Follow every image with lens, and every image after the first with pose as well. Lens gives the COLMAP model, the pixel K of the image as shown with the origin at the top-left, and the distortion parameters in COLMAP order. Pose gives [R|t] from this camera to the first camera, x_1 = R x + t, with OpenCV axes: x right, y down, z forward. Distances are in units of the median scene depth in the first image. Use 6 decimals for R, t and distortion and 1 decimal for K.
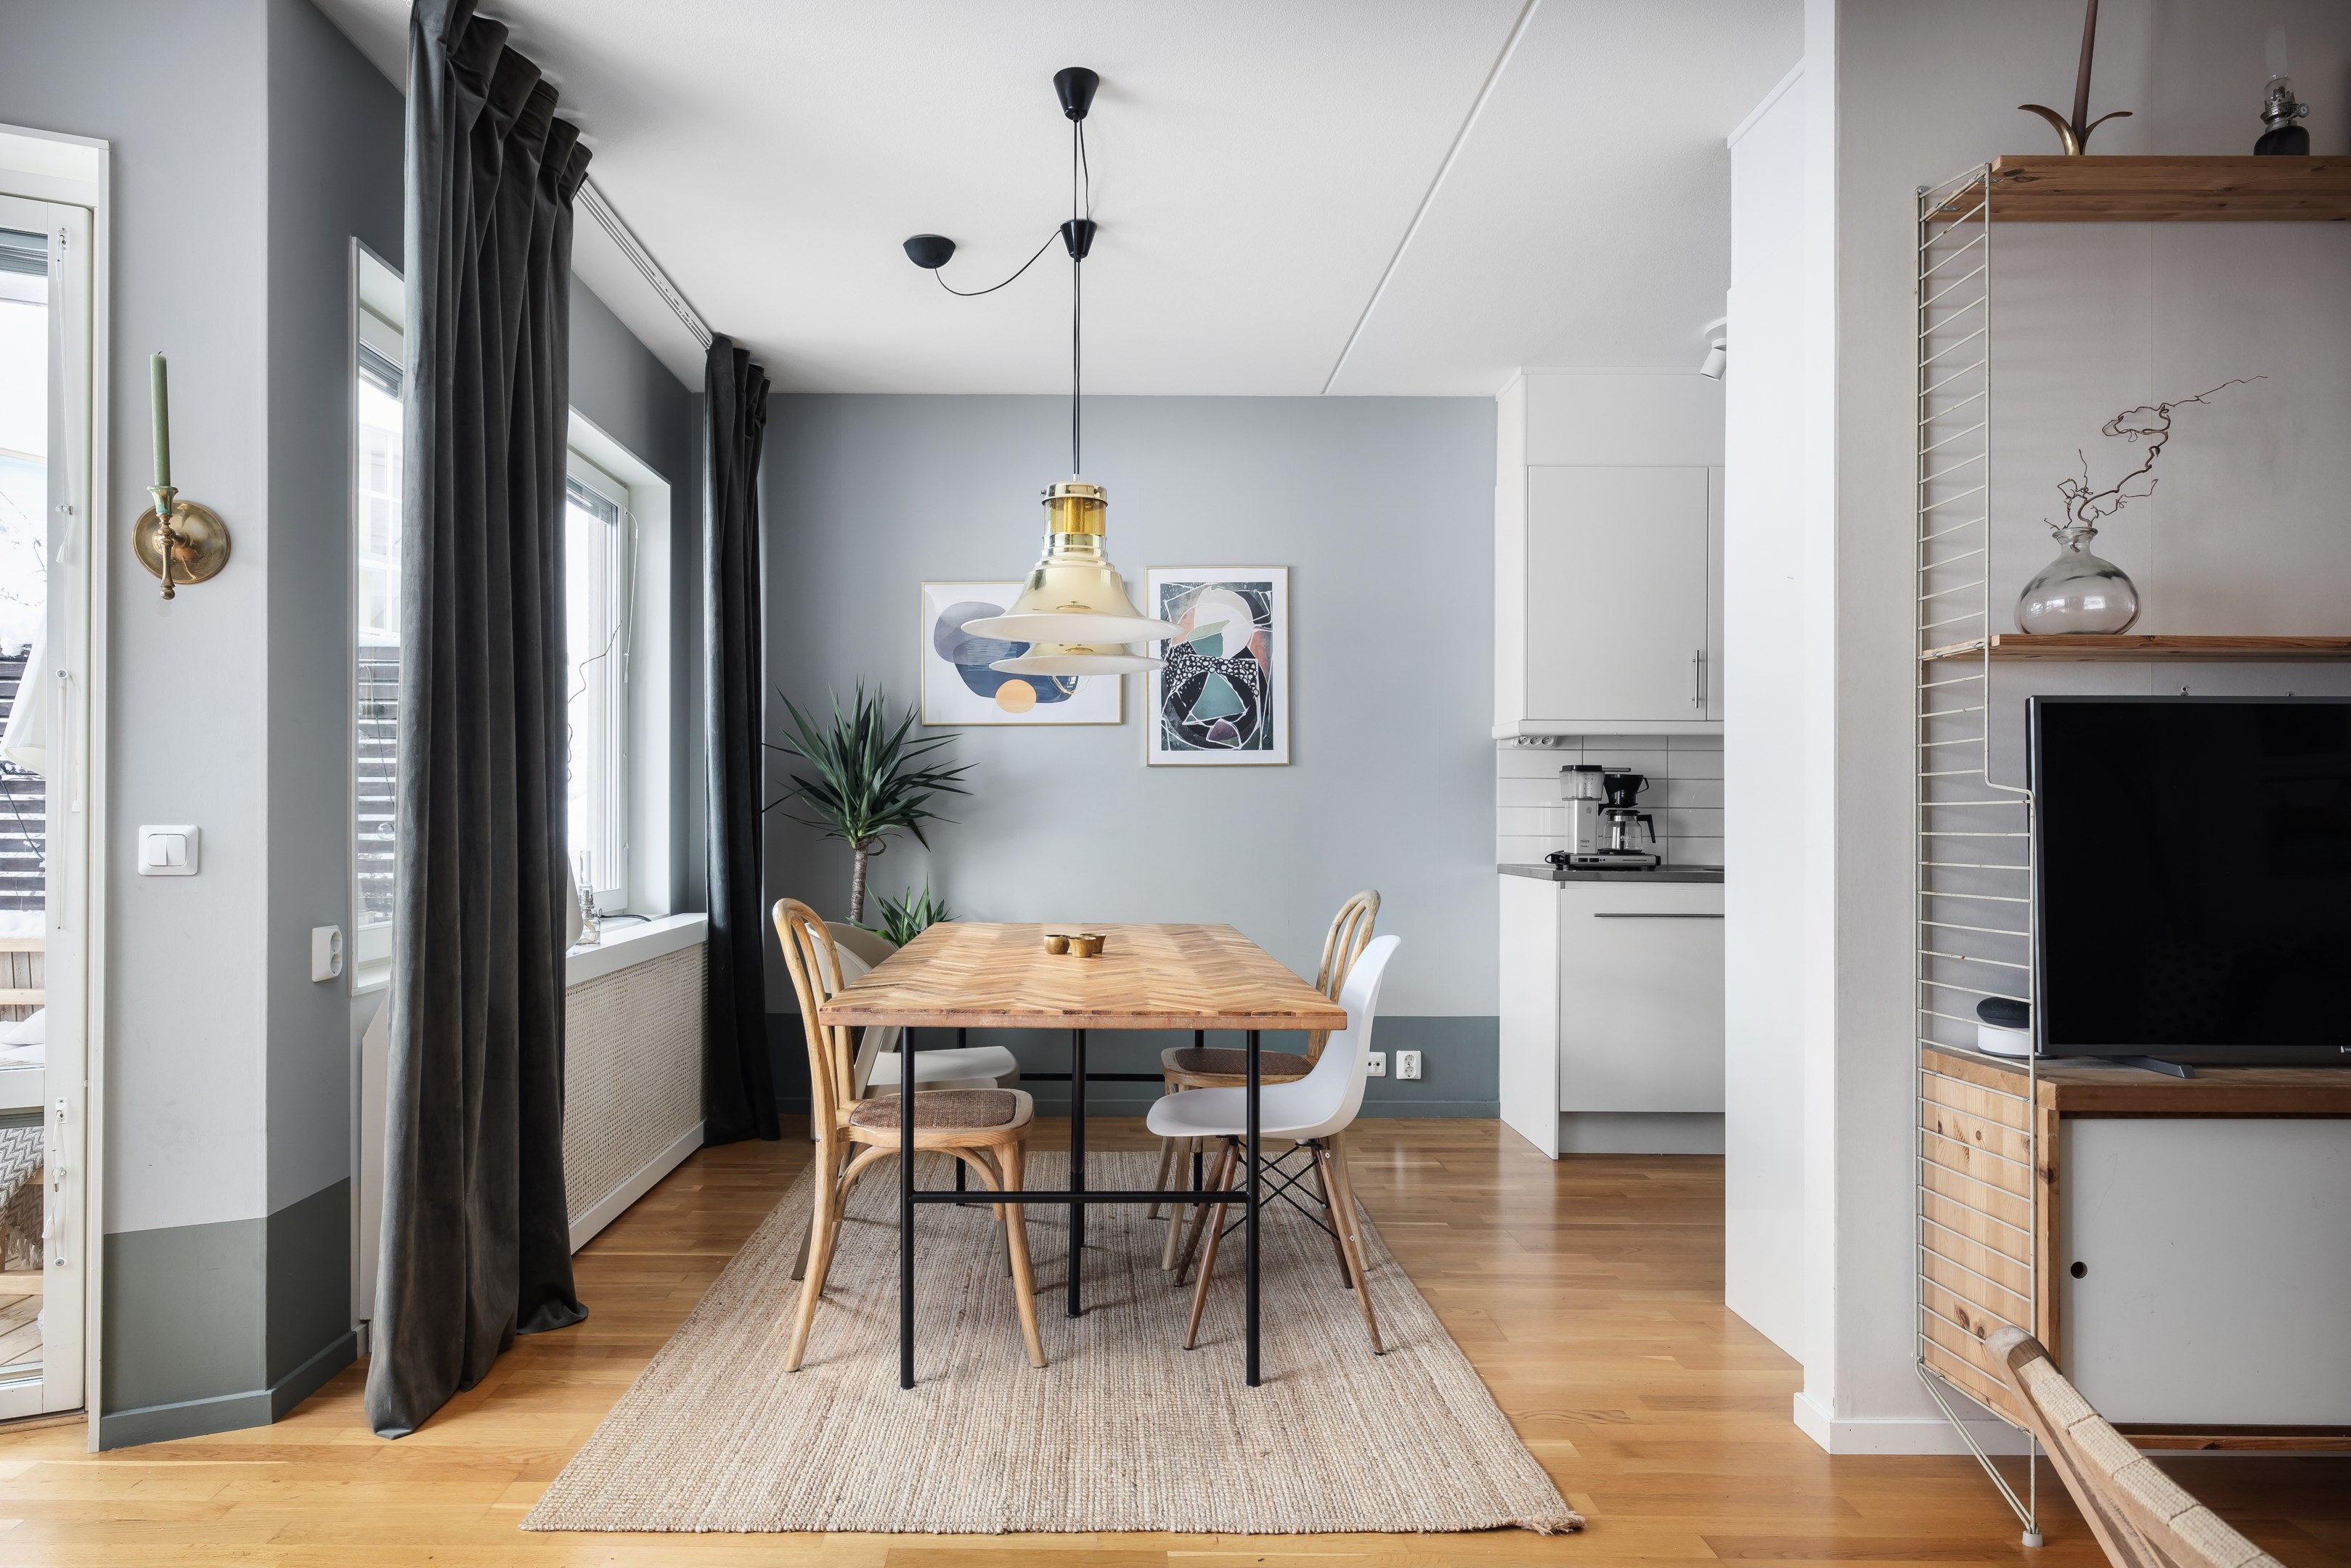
lens RADIAL K [[1397.9, 0, 1092.5], [0, 1397.9, 810.4], [0, 0, 1]] dist [-0.003354, -0.002051]
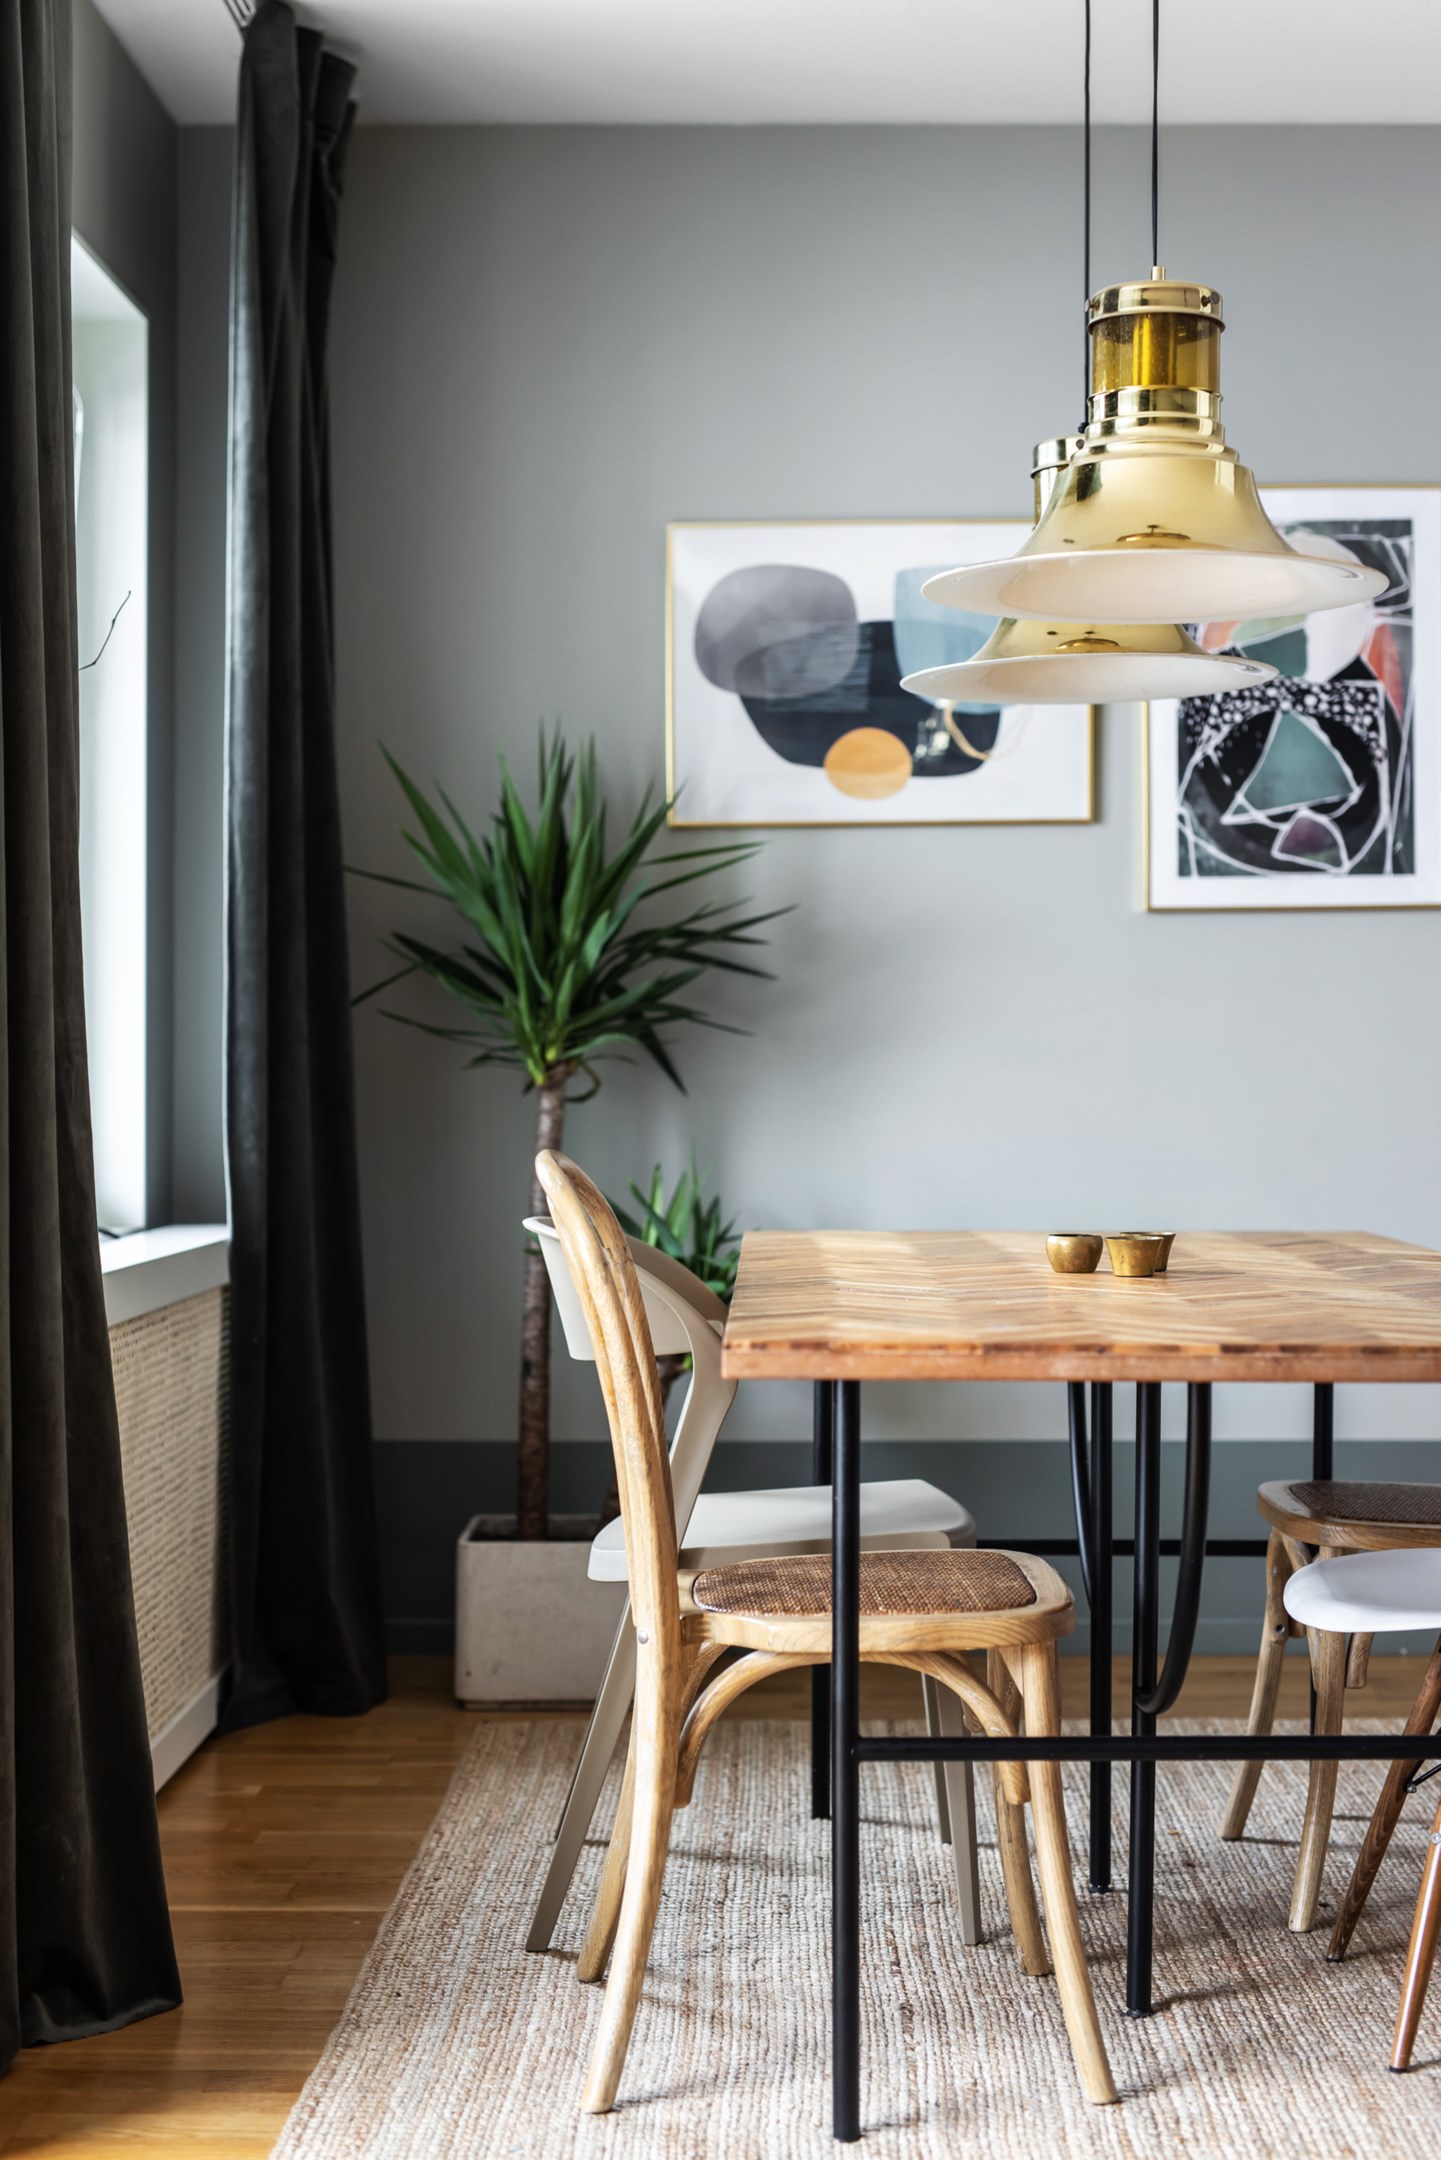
lens RADIAL K [[3089.0, 0, 720.5], [0, 3089.0, 1080.0], [0, 0, 1]] dist [-0.011419, -0.004741]
pose [[0.999949, -0.005675, -0.008304, -0.108797], [0.005662, 0.999983, -0.001559, 0.029552], [0.008313, 0.001512, 0.999964, -0.049866]]
